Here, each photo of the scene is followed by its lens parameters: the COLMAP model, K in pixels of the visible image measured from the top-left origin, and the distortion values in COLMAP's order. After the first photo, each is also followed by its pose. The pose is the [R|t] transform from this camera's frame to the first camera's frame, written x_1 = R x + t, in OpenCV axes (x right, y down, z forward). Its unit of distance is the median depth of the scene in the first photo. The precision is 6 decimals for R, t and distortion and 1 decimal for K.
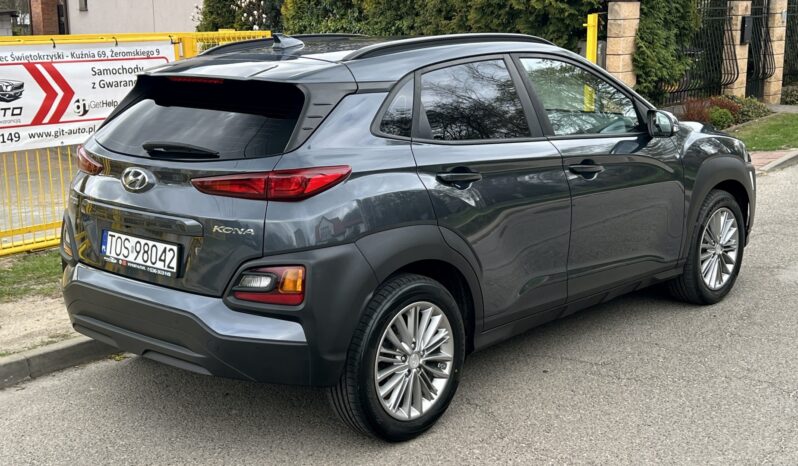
lens RADIAL K [[1041.6, 0, 401.5], [0, 1041.6, 234.0], [0, 0, 1]] dist [0.081564, 0.000000]
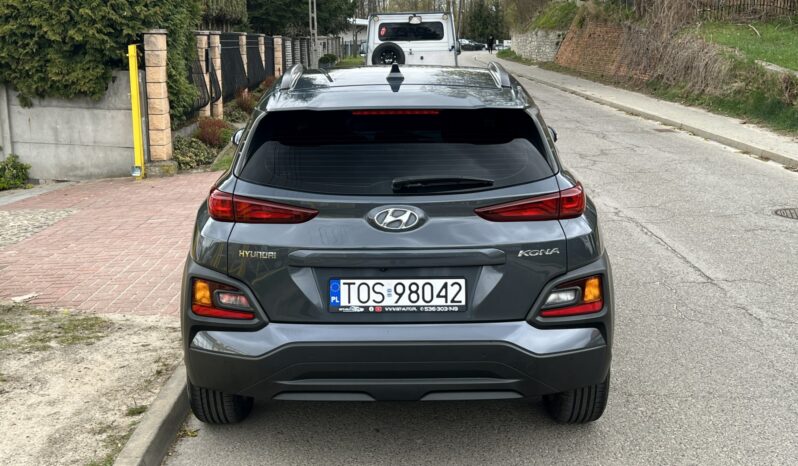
lens RADIAL K [[915.4, 0, 395.6], [0, 915.4, 219.0], [0, 0, 1]] dist [0.068139, 0.000000]
pose [[0.740601, -0.119807, 0.661178, -0.787711], [0.133622, 0.990584, 0.029823, -0.074894], [-0.658525, 0.066261, 0.749636, 0.368389]]
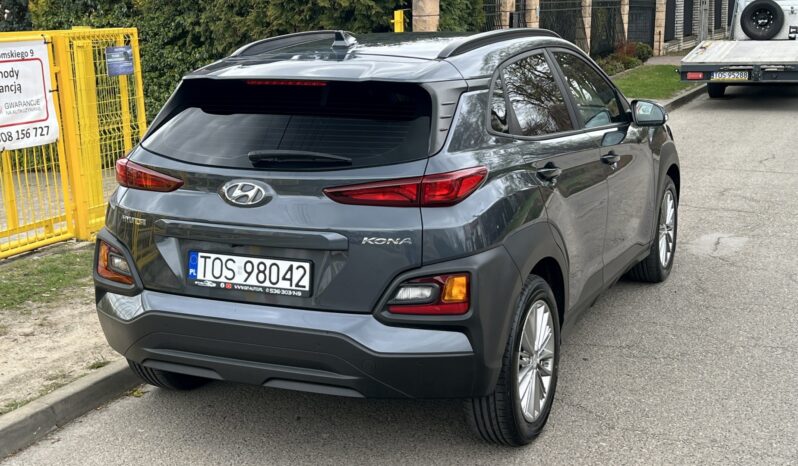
lens RADIAL K [[1041.6, 0, 402.3], [0, 1041.6, 226.2], [0, 0, 1]] dist [0.081564, 0.000000]
pose [[0.952693, -0.066021, 0.296678, -0.386734], [0.066992, 0.997730, 0.006902, -0.020258], [-0.296460, 0.013300, 0.954953, 0.089065]]
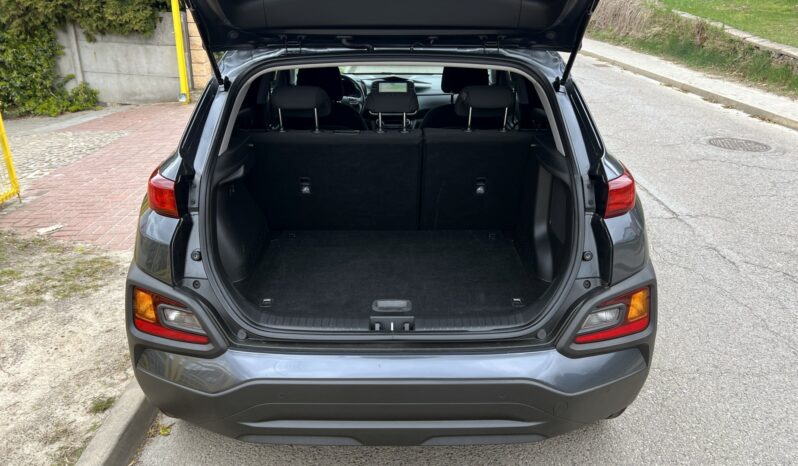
lens RADIAL K [[619.9, 0, 398.4], [0, 619.9, 229.2], [0, 0, 1]] dist [0.057419, -0.060378]
pose [[0.736403, -0.224183, 0.638321, -0.507215], [0.123583, 0.972202, 0.198872, -0.128106], [-0.665160, -0.067564, 0.743638, 0.671378]]
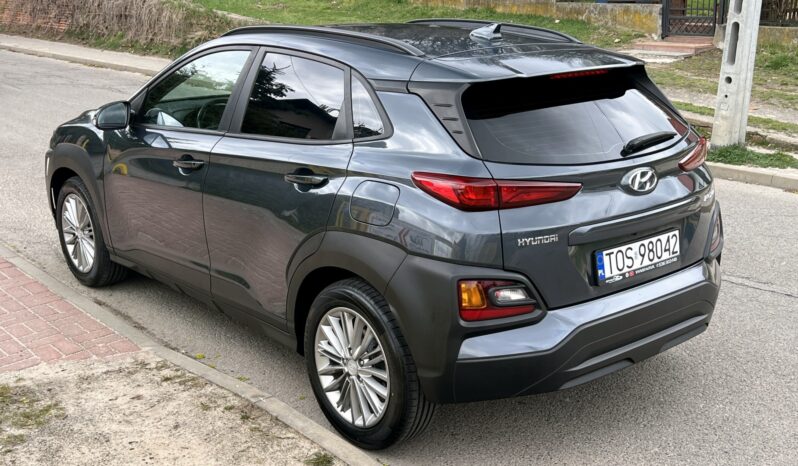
lens RADIAL K [[915.4, 0, 393.8], [0, 915.4, 231.3], [0, 0, 1]] dist [0.068139, 0.000000]
pose [[0.136902, -0.244882, 0.959839, -1.071648], [0.202038, 0.955497, 0.214958, -0.227459], [-0.969762, 0.164496, 0.180285, 1.052177]]
